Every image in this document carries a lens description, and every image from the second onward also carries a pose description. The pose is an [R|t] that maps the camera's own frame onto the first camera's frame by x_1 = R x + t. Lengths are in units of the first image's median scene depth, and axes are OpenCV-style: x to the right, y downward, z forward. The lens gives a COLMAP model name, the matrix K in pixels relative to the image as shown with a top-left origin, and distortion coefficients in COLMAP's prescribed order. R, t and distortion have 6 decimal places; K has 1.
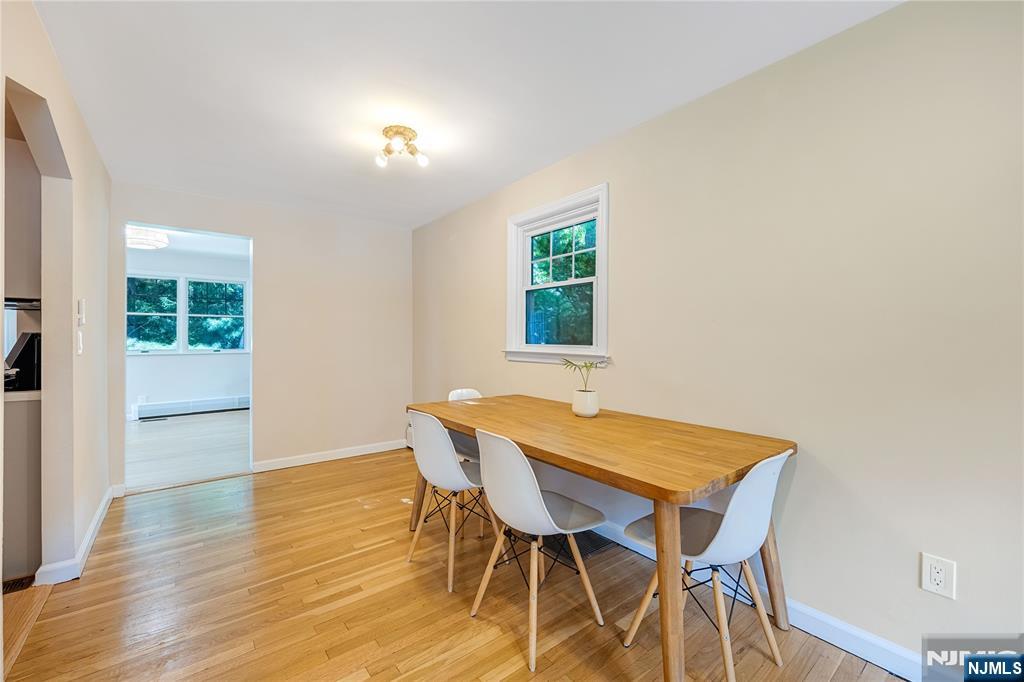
lens RADIAL K [[420.2, 0, 508.9], [0, 420.2, 336.1], [0, 0, 1]] dist [-0.010274, -0.000010]
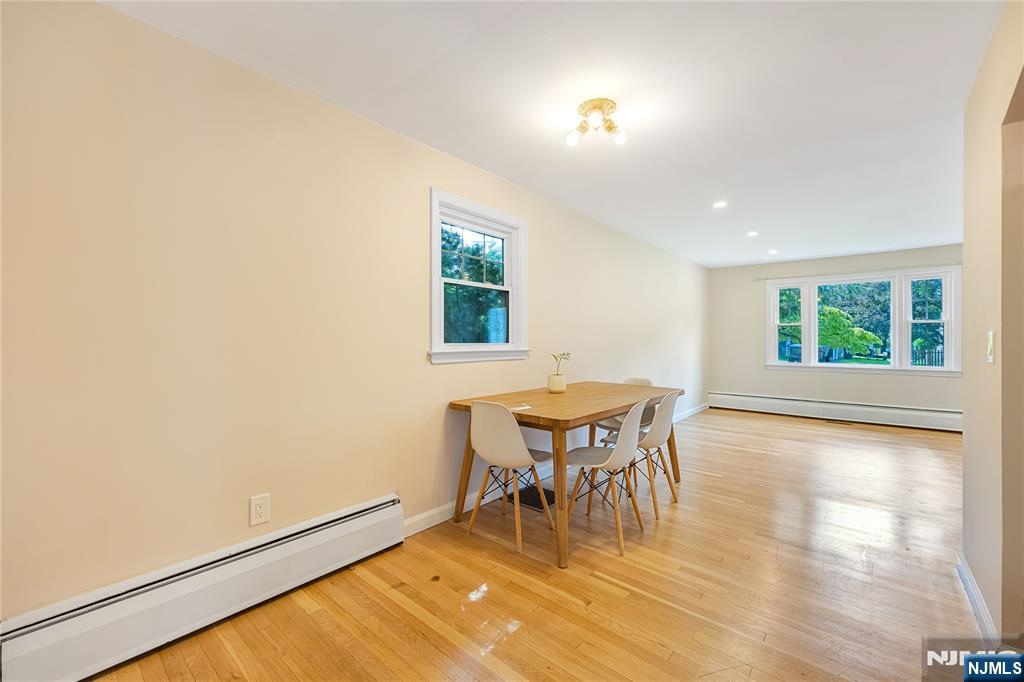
lens RADIAL K [[408.7, 0, 509.9], [0, 408.7, 339.1], [0, 0, 1]] dist [-0.001176, -0.000022]
pose [[-0.190264, 0.003832, 0.981725, -1.030603], [-0.007058, 0.999961, -0.005271, 0.017947], [-0.981708, -0.007932, -0.190230, 1.291651]]
